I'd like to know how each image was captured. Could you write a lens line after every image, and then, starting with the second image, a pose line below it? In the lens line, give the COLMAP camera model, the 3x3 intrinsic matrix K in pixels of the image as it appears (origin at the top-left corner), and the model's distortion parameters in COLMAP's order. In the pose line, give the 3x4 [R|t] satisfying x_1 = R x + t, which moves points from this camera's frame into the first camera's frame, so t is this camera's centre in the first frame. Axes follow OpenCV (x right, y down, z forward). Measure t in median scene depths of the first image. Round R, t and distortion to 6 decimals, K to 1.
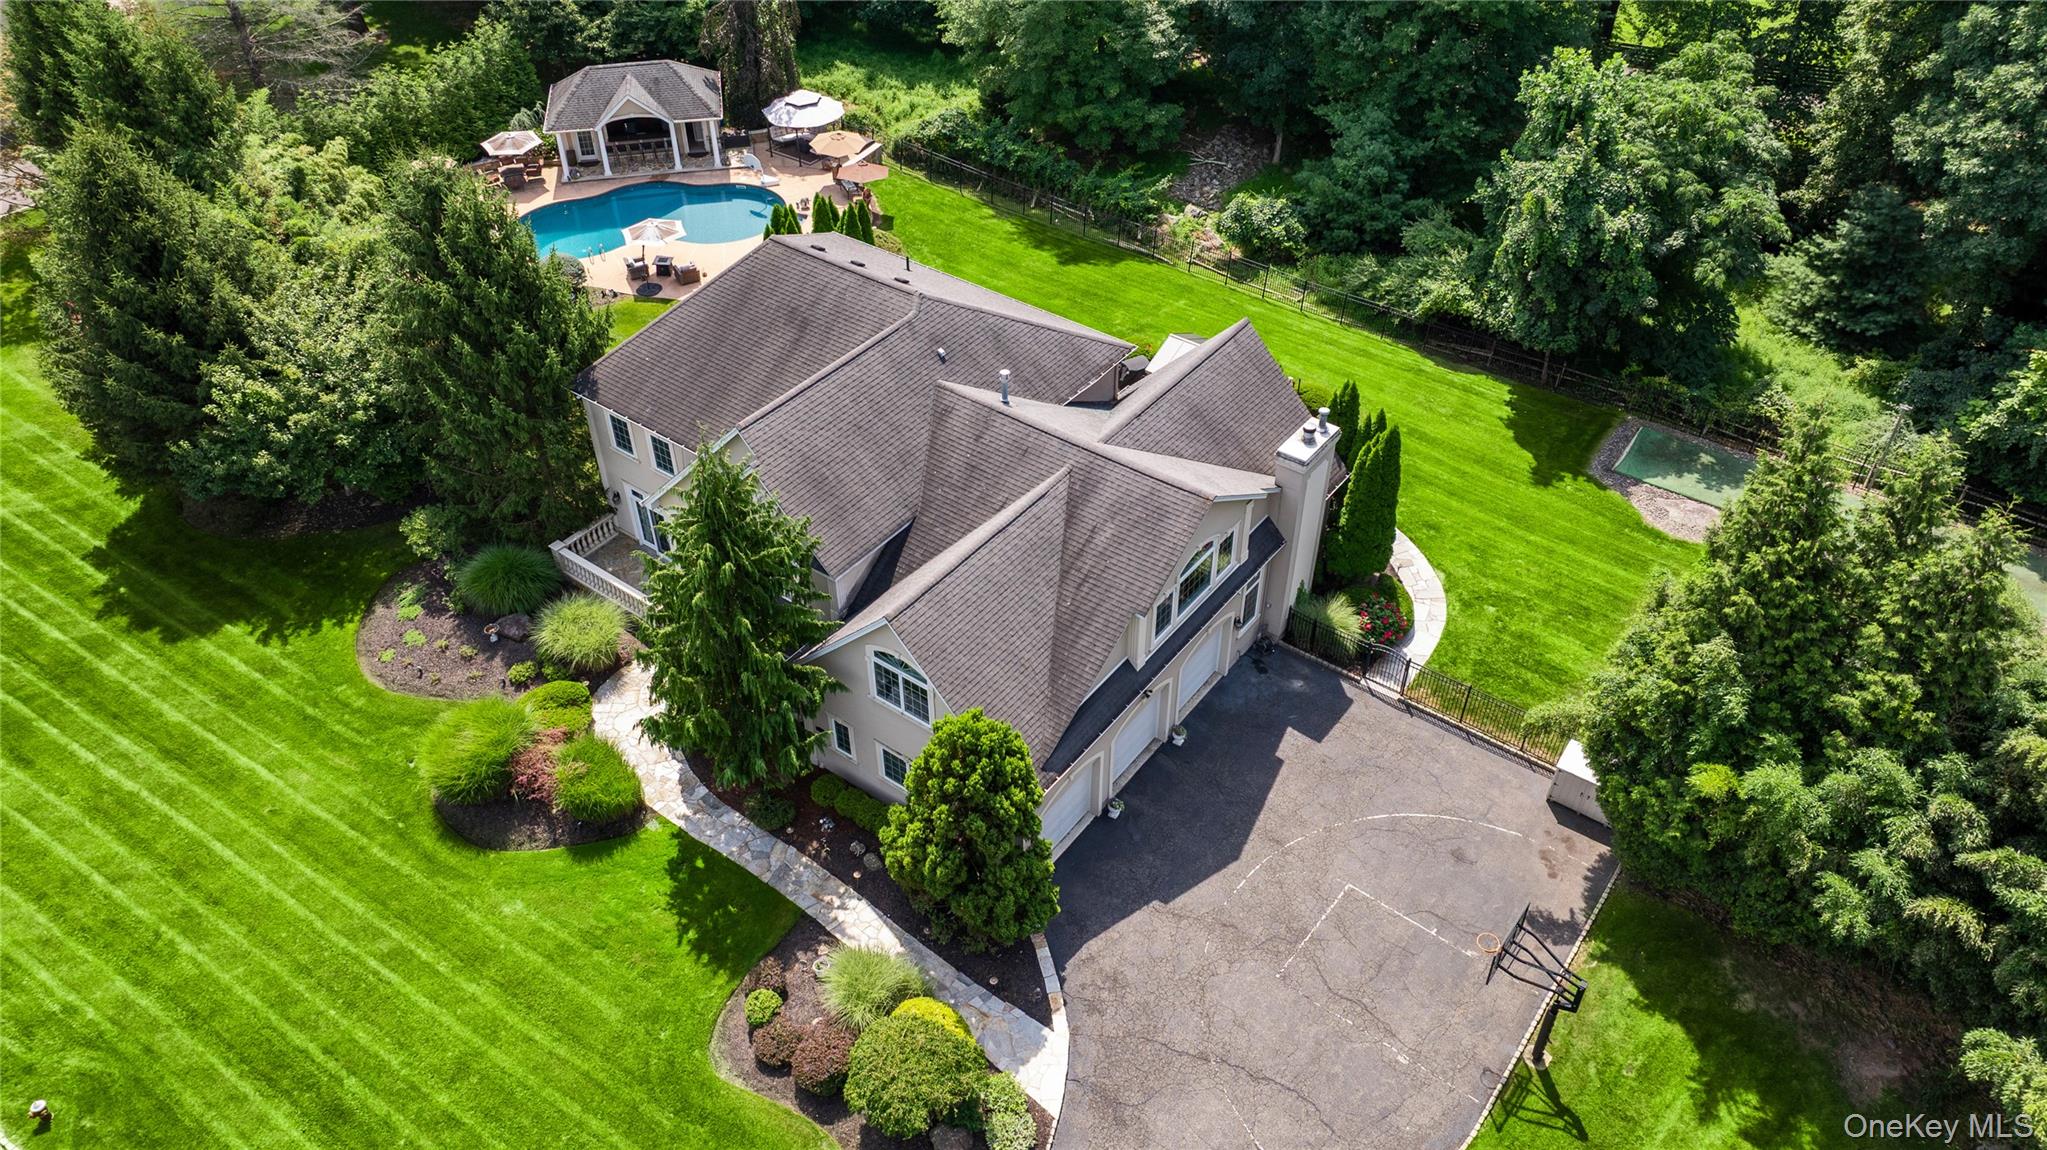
lens RADIAL K [[1453.6, 0, 1016.4], [0, 1453.6, 543.3], [0, 0, 1]] dist [0.003940, 0.004079]
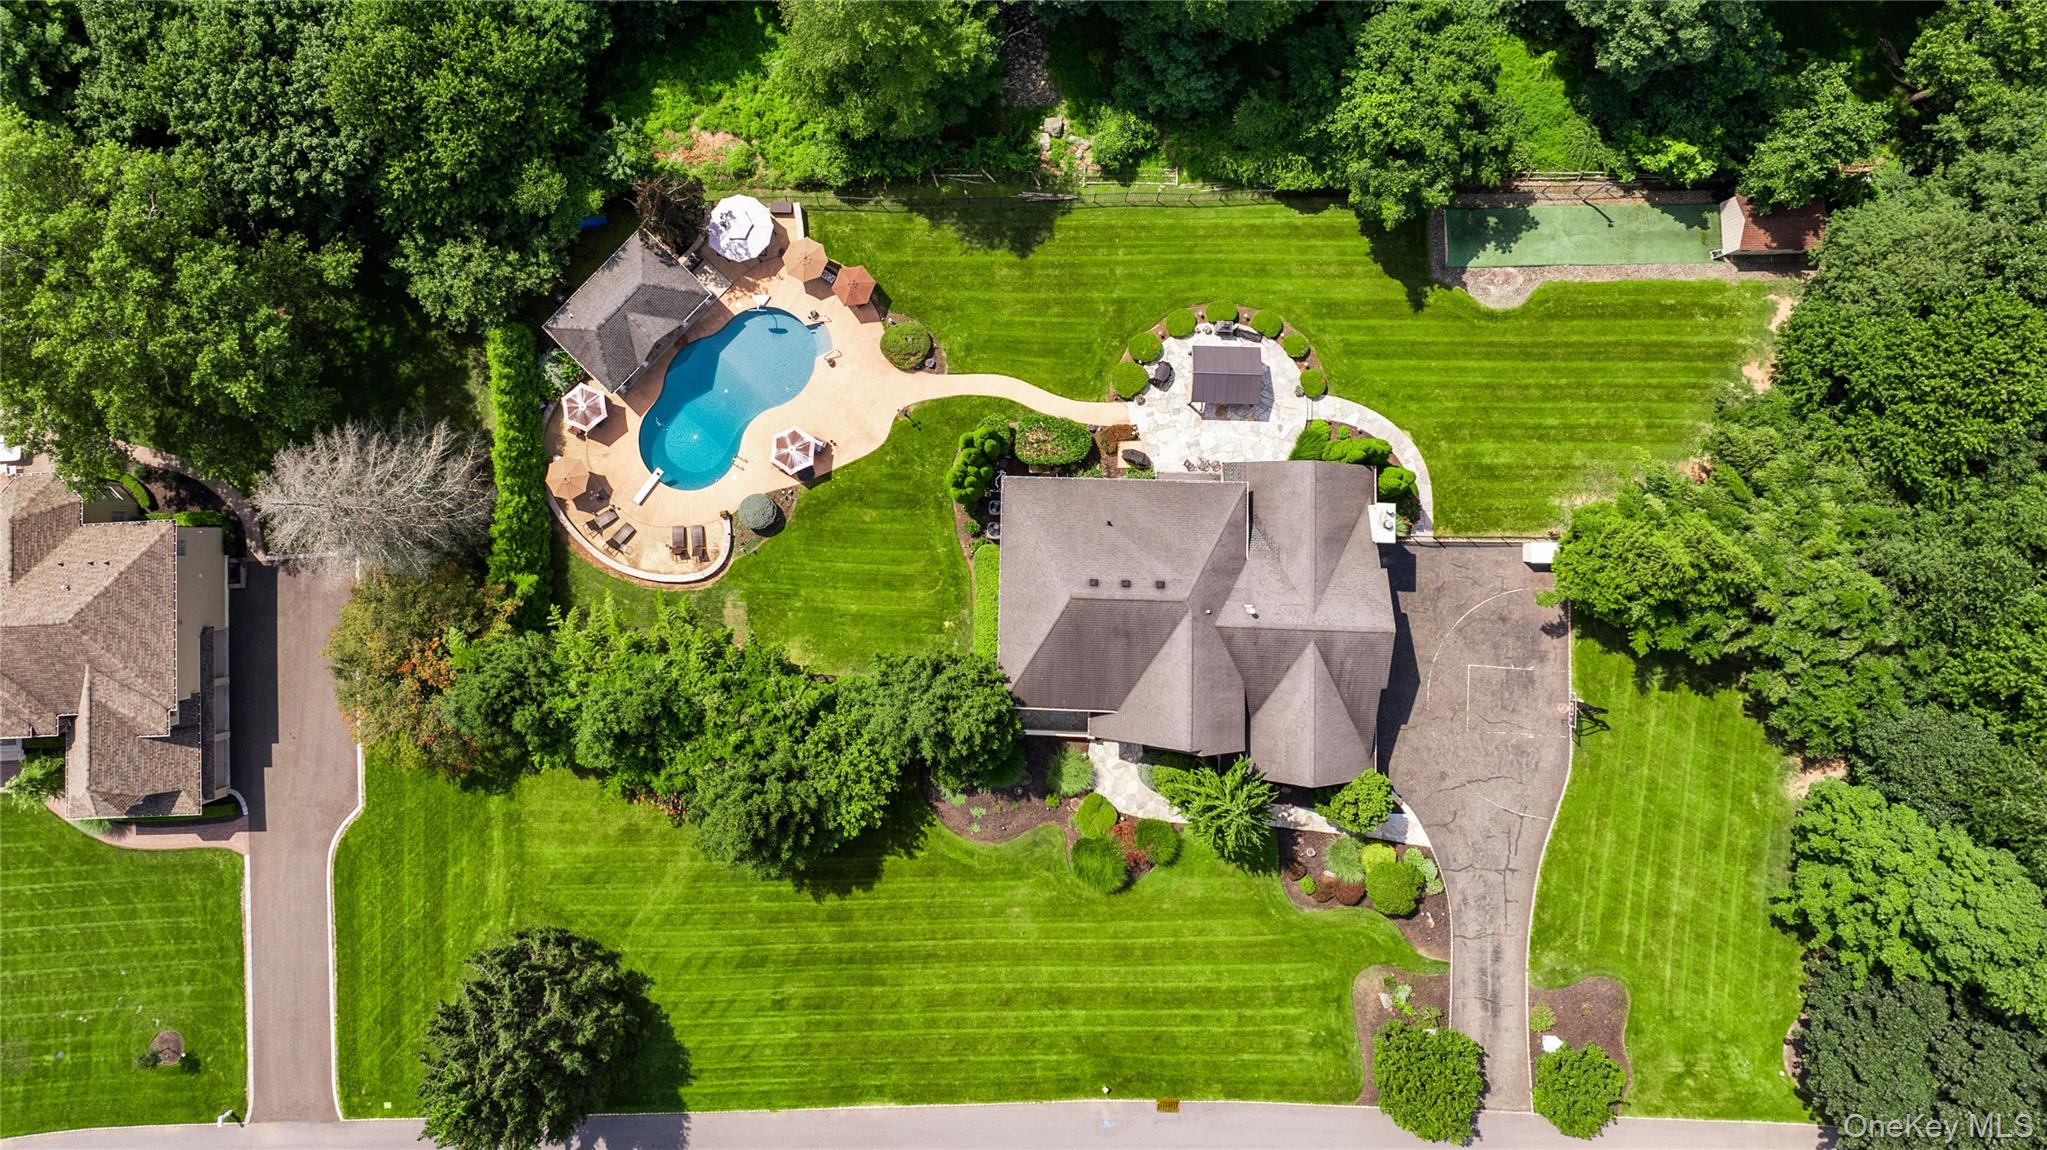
lens RADIAL K [[1519.1, 0, 899.0], [0, 1519.1, 384.6], [0, 0, 1]] dist [-0.012396, -0.002919]
pose [[0.812601, -0.582798, 0.005063, -0.218889], [0.419635, 0.591085, 0.688858, -1.847742], [-0.404458, -0.557642, 0.724879, -0.042450]]
